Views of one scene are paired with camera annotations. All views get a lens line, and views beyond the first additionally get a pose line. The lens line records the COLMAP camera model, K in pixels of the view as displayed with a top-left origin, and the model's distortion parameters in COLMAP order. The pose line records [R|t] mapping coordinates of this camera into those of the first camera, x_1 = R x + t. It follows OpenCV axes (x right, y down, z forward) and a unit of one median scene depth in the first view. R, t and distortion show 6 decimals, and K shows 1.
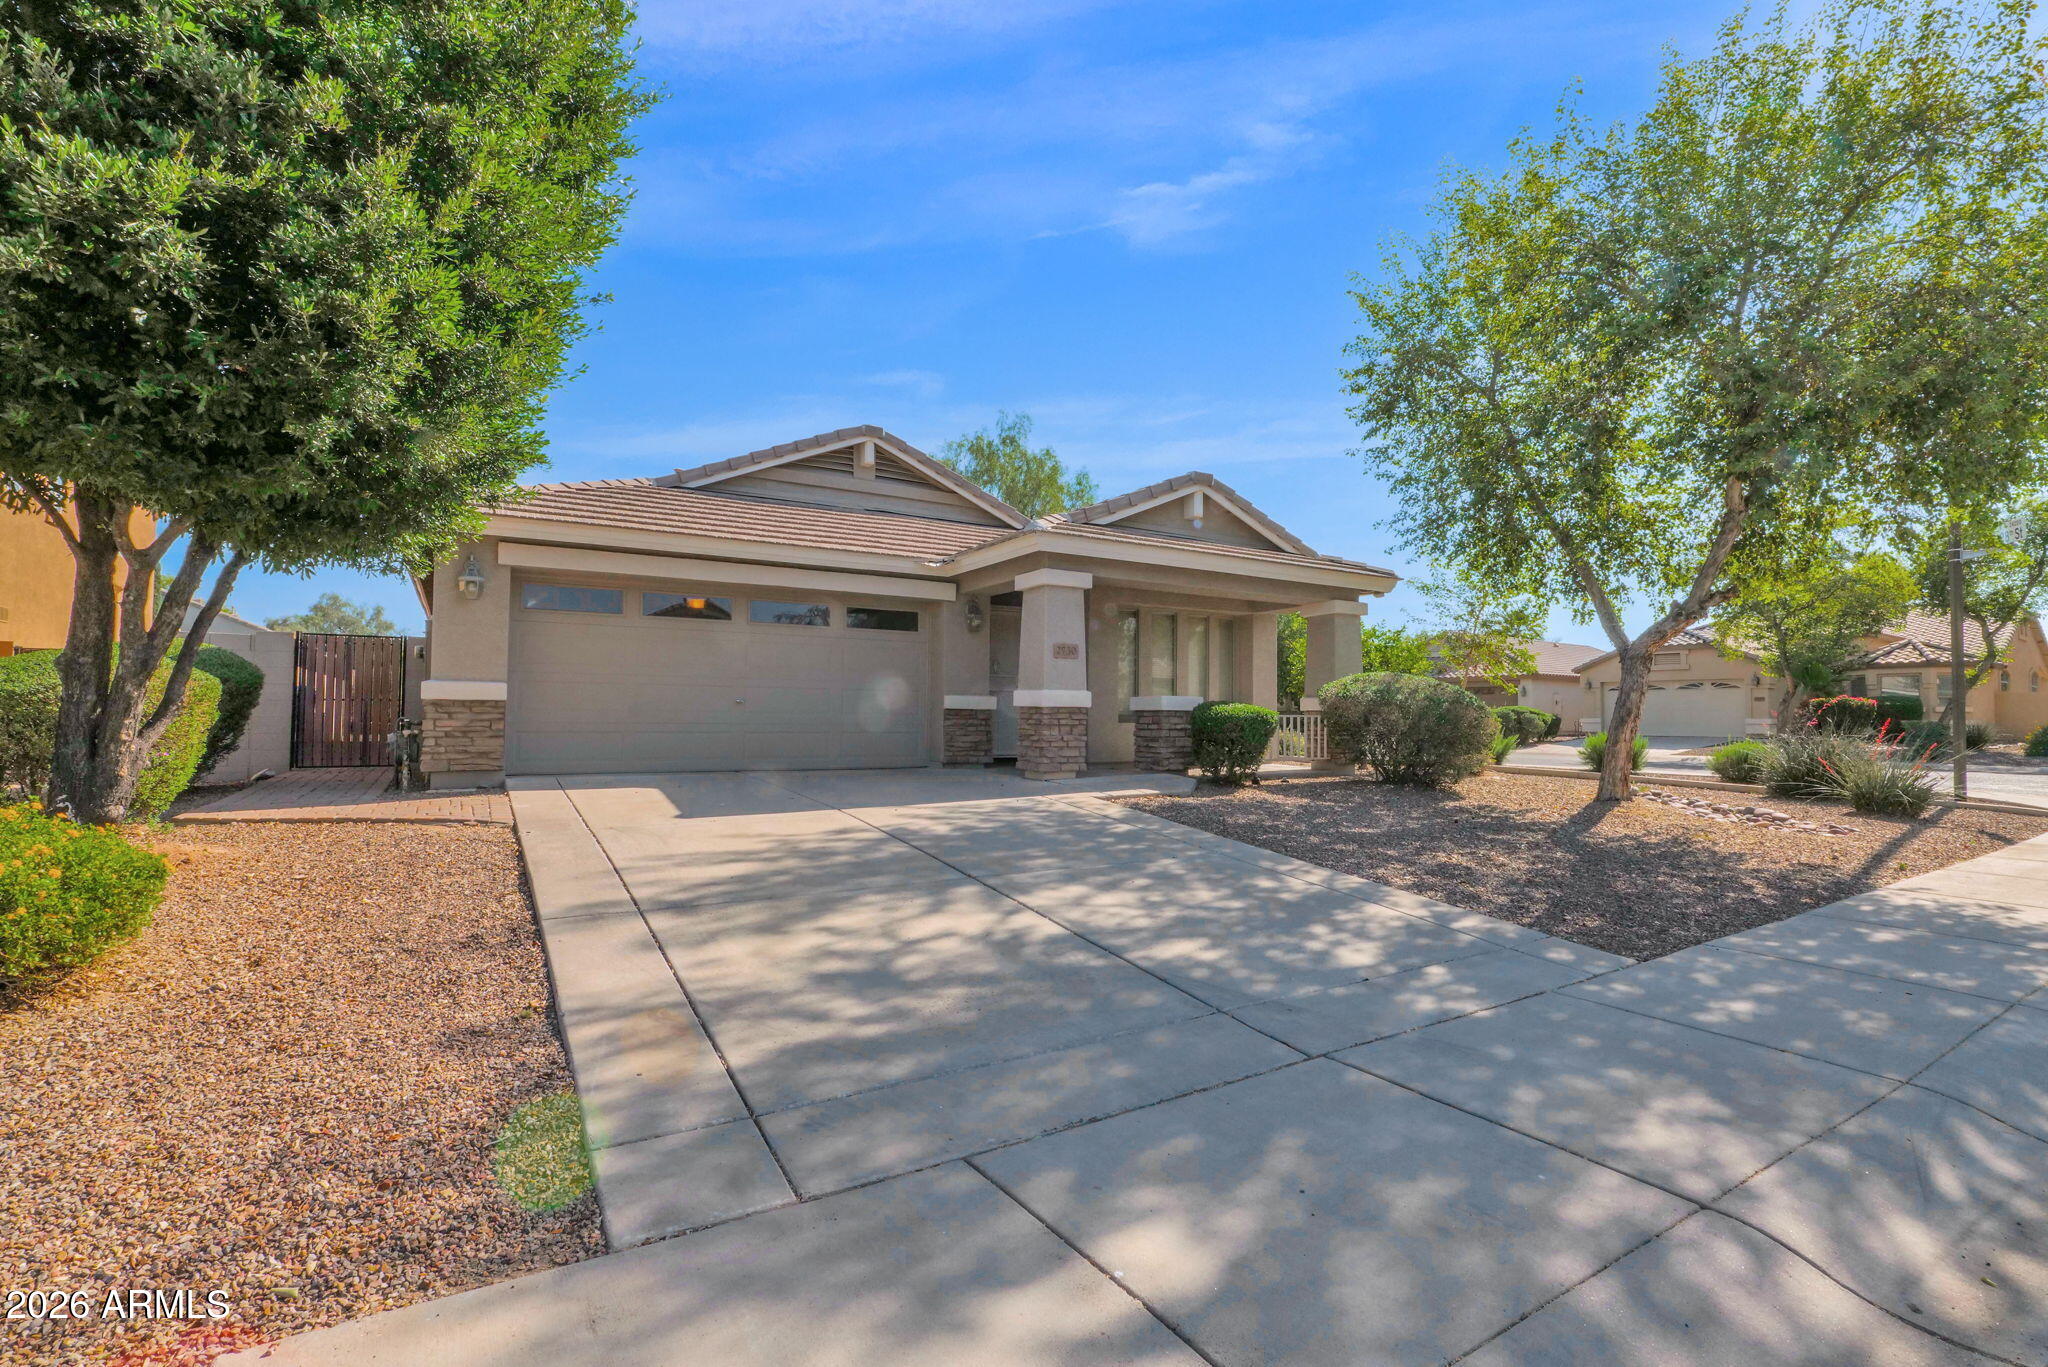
lens RADIAL K [[924.6, 0, 1020.2], [0, 924.6, 689.6], [0, 0, 1]] dist [-0.018507, 0.000612]
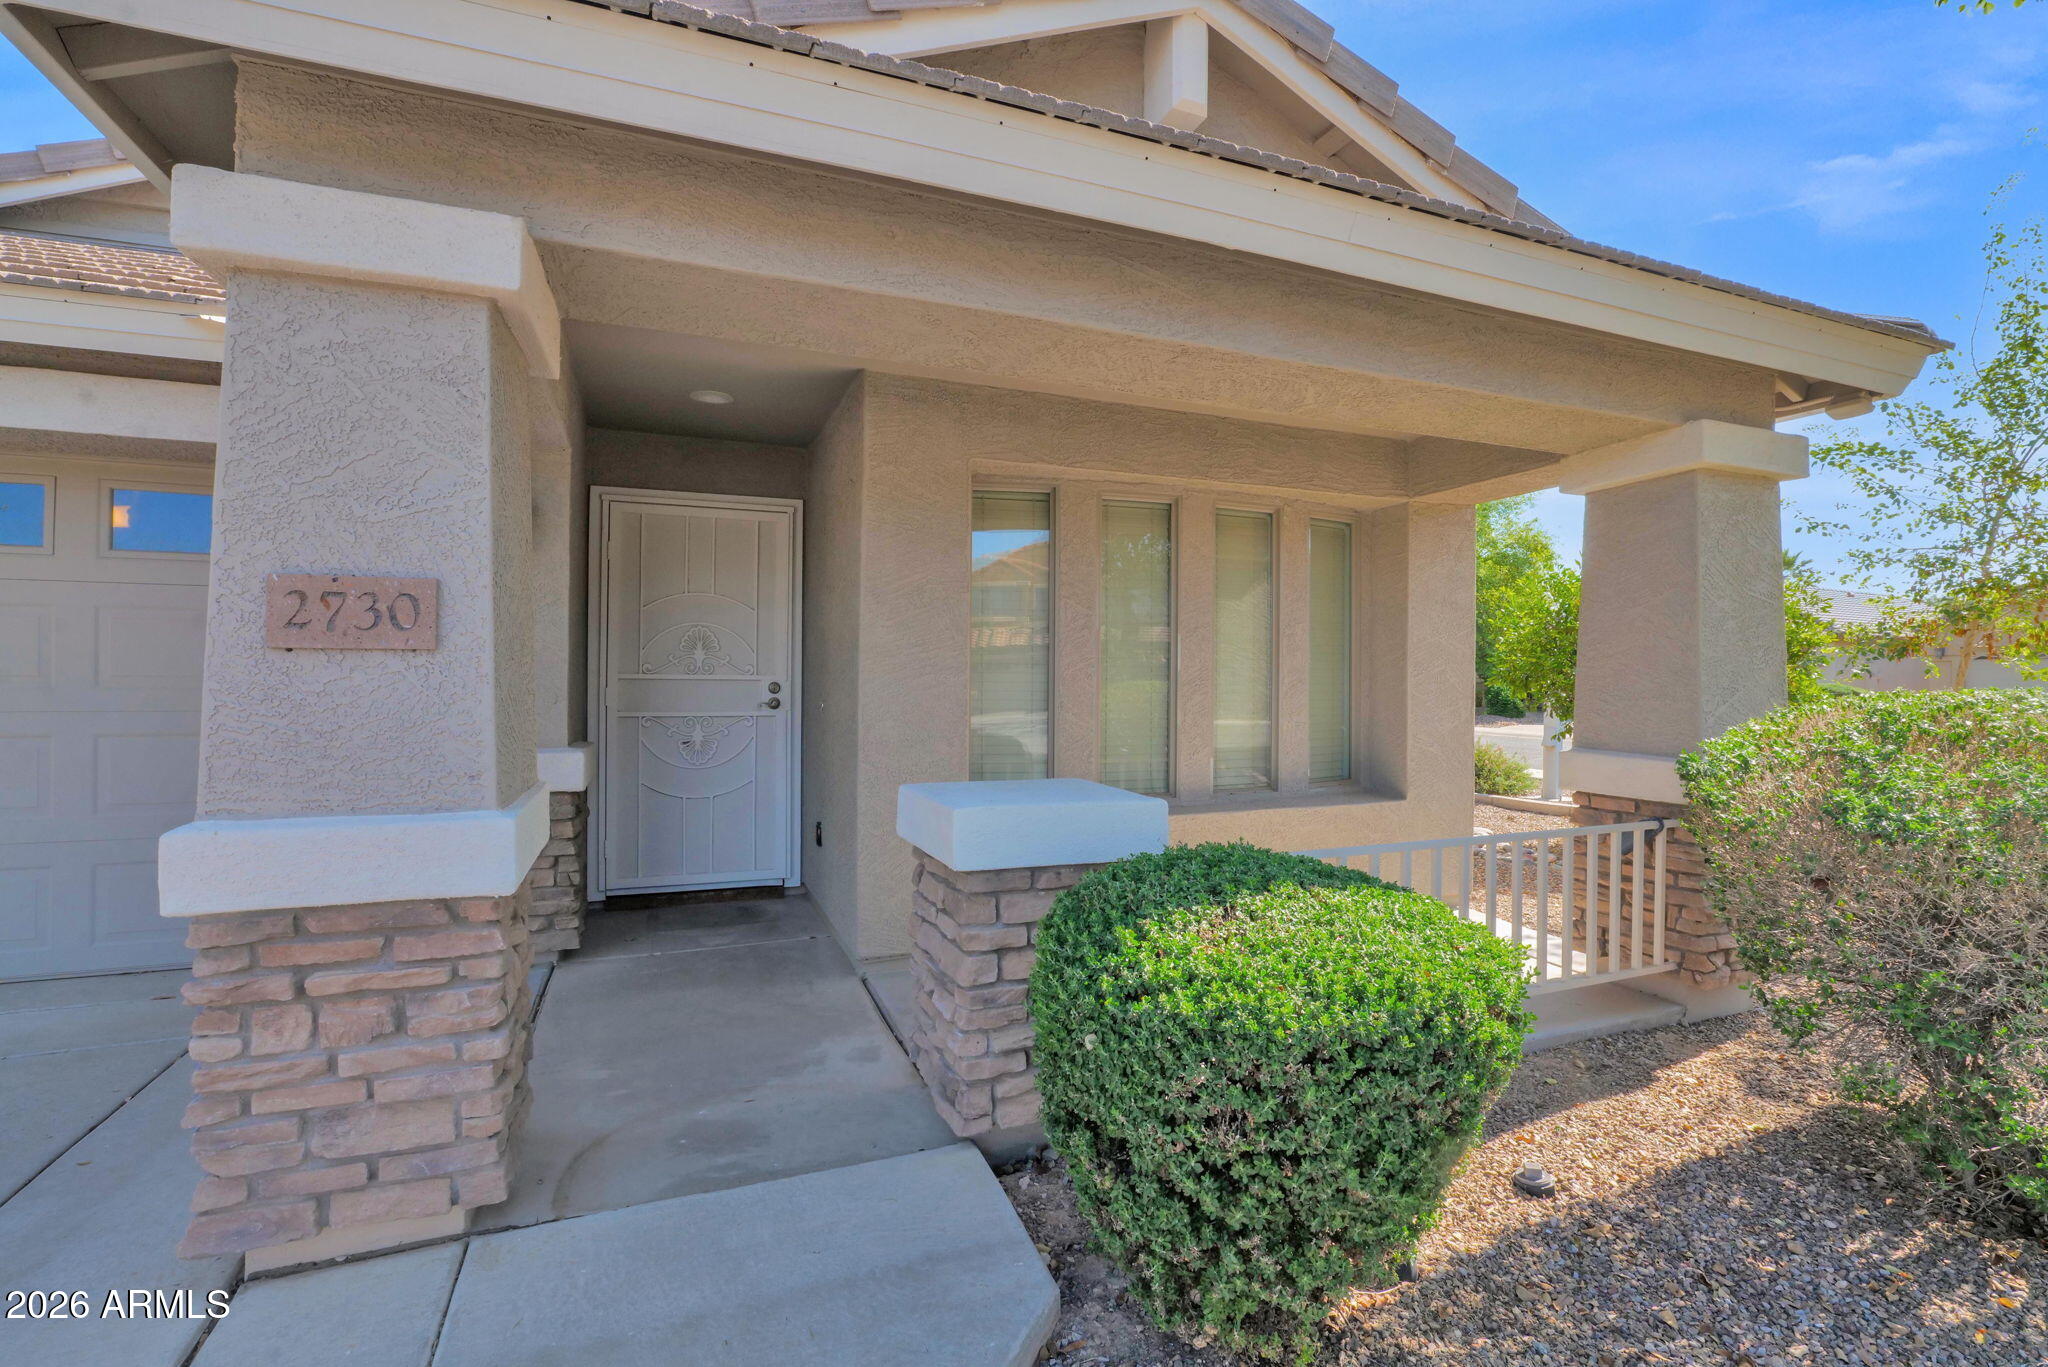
lens RADIAL K [[953.5, 0, 1036.1], [0, 953.5, 670.0], [0, 0, 1]] dist [-0.022665, 0.003876]
pose [[0.989544, -0.004380, -0.144164, 0.202882], [0.007337, 0.999773, 0.019985, -0.030399], [0.144044, -0.020834, 0.989352, 0.767170]]
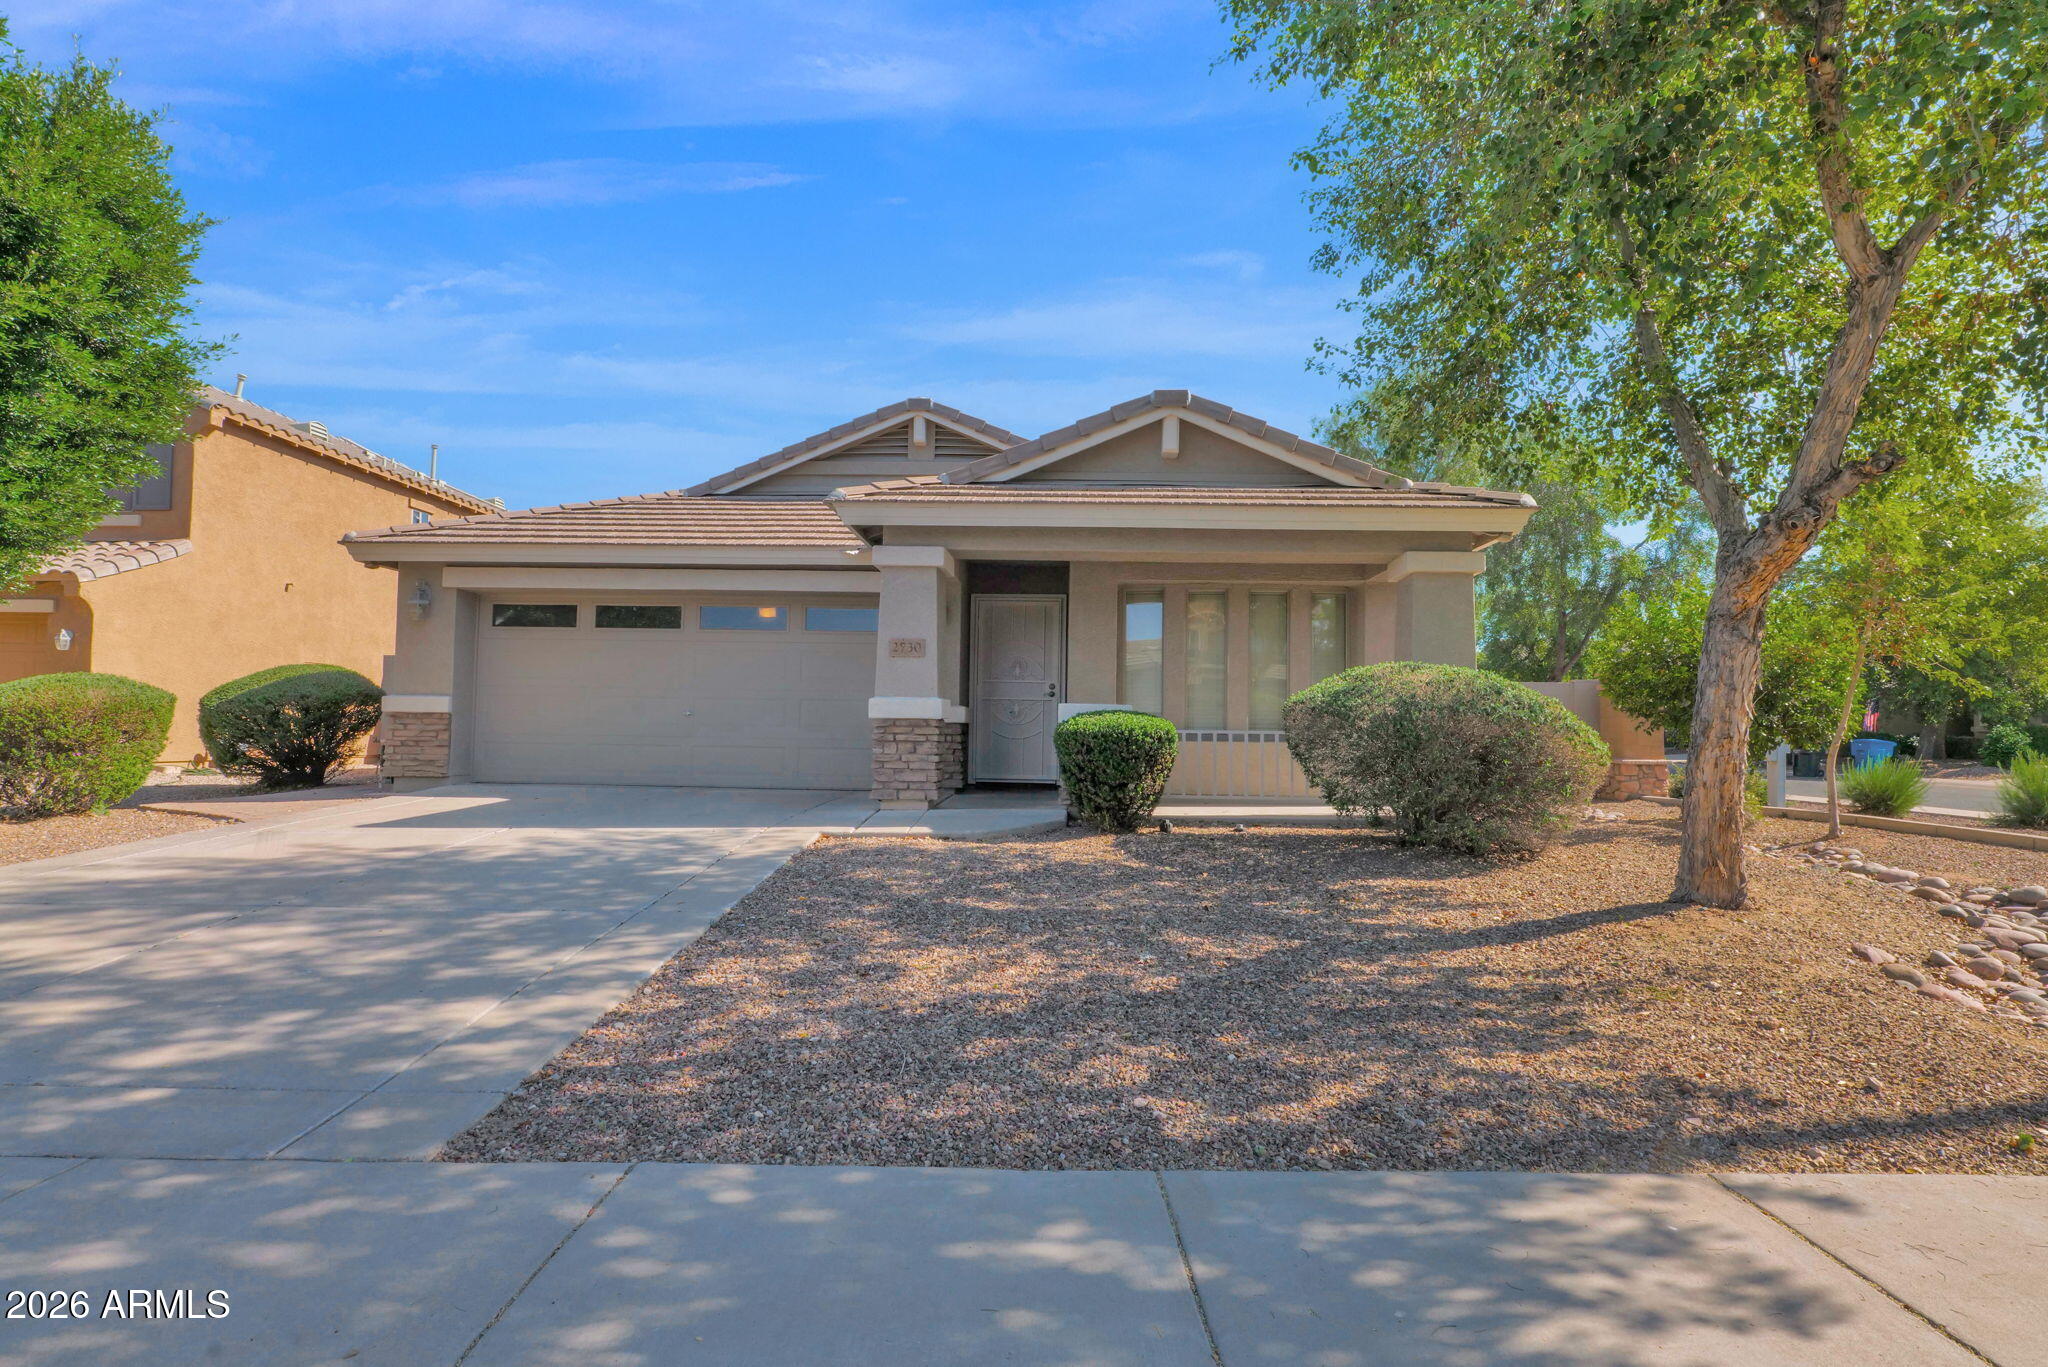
lens RADIAL K [[1045.2, 0, 1018.0], [0, 1045.2, 691.3], [0, 0, 1]] dist [-0.010316, 0.001650]
pose [[0.843149, -0.014897, -0.537473, 0.566399], [0.008686, 0.999863, -0.014087, 0.008230], [0.537609, 0.007209, 0.843163, 0.276491]]
